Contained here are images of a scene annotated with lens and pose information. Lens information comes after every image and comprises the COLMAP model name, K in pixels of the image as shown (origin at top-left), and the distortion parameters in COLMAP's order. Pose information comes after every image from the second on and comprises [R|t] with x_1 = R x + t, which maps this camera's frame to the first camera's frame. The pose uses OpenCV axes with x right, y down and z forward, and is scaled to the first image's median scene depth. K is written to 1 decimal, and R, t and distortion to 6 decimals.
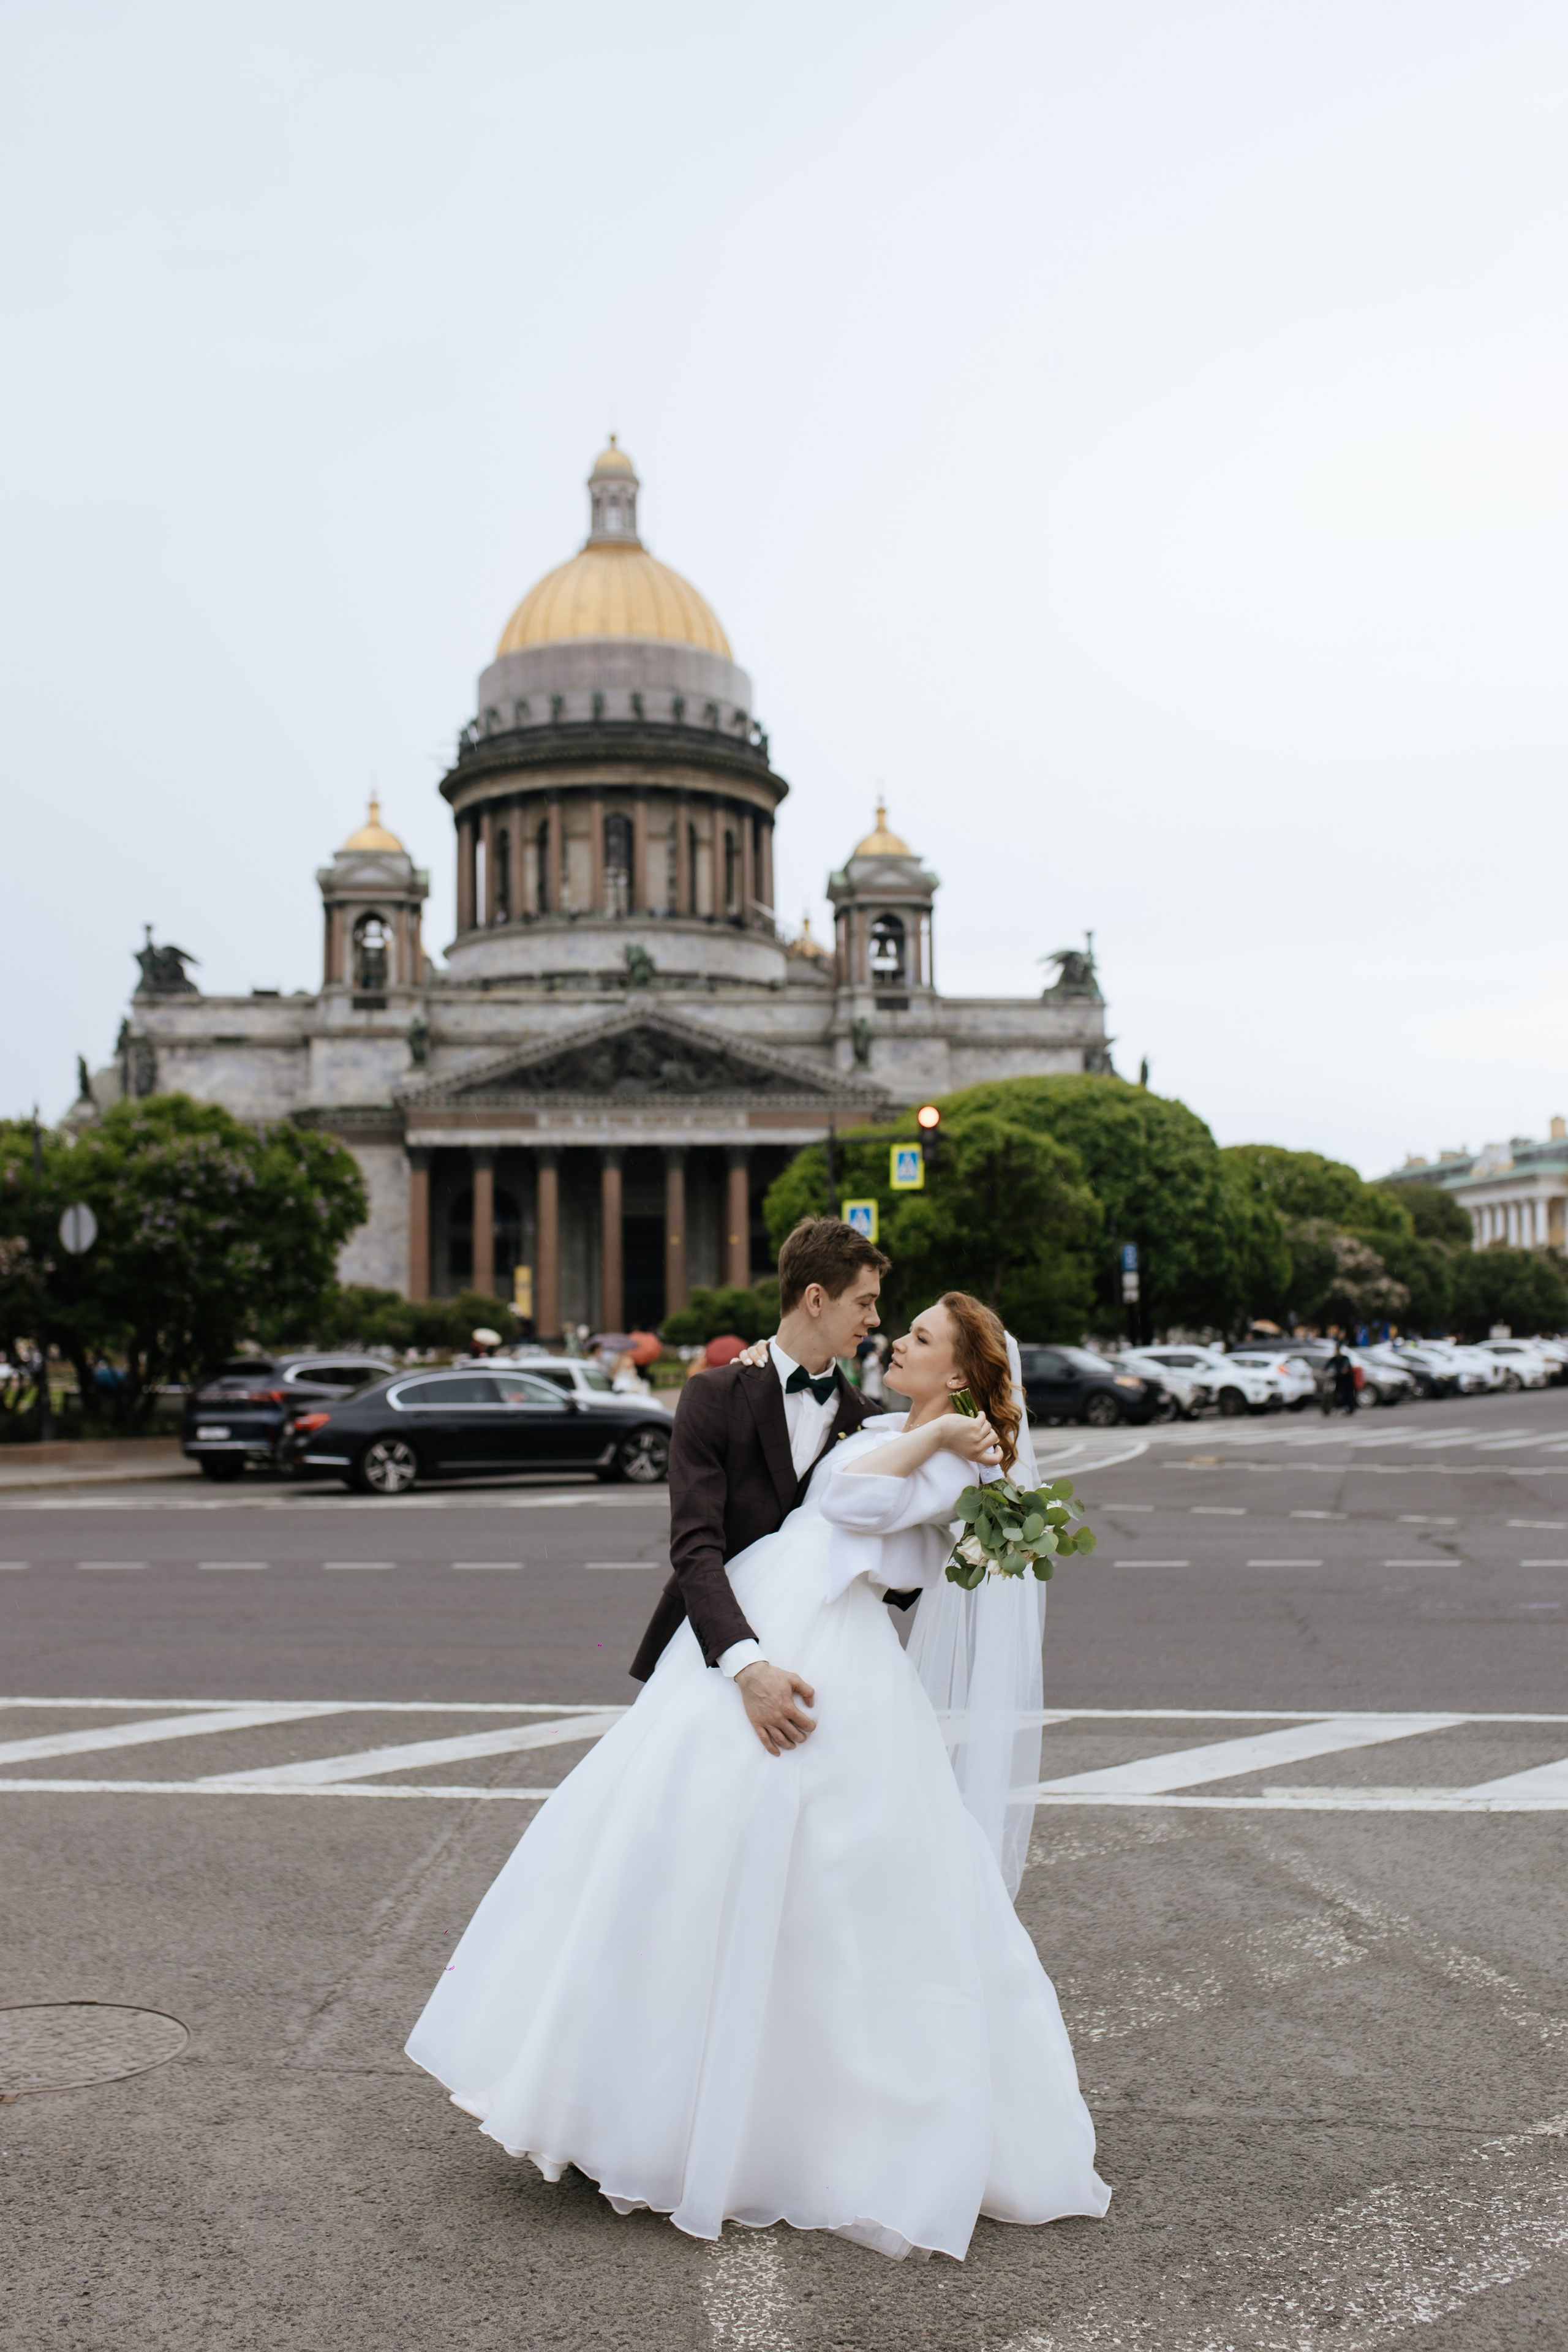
lens RADIAL K [[2254.2, 0, 784.0], [0, 2254.2, 1176.0], [0, 0, 1]] dist [0.005418, 0.002216]
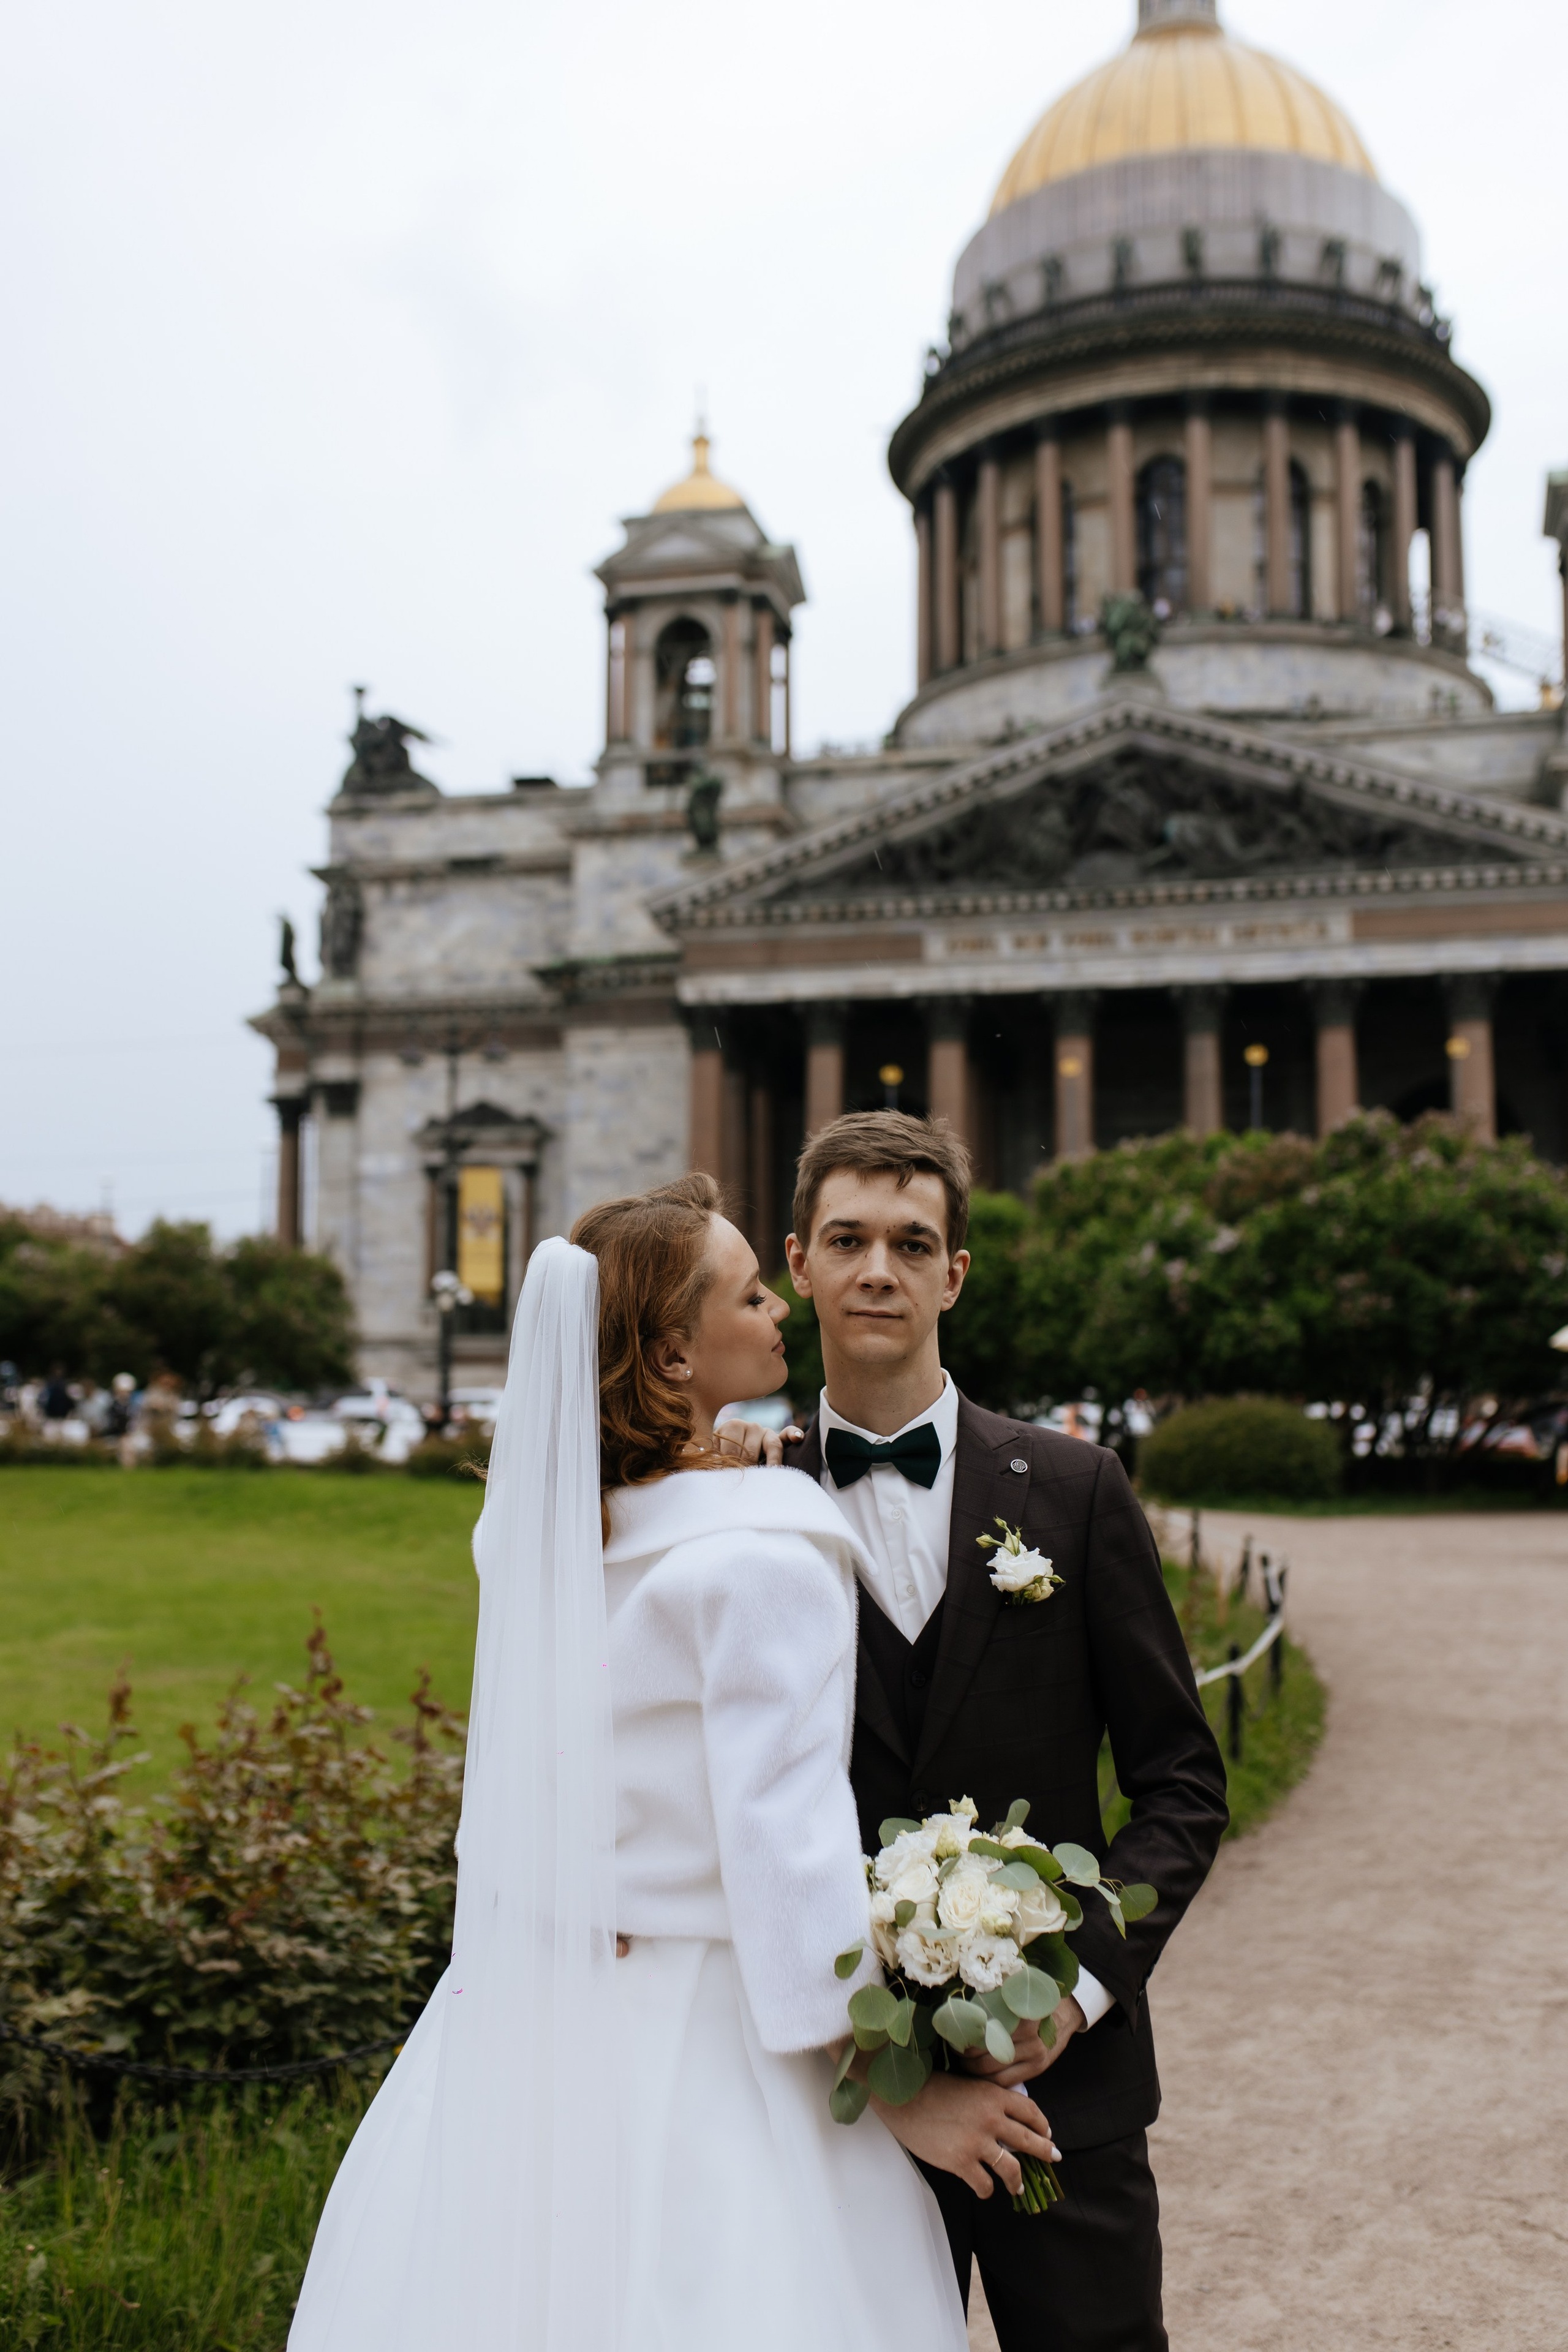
lens RADIAL K [[2254.2, 0, 784.0], [0, 2254.2, 1176.0], [0, 0, 1]] dist [0.005418, 0.002216]
pose [[0.937001, -0.014755, -0.349014, 0.035793], [0.005443, 0.999603, -0.027647, 0.038928], [0.349284, 0.024006, 0.936710, 0.490303]]
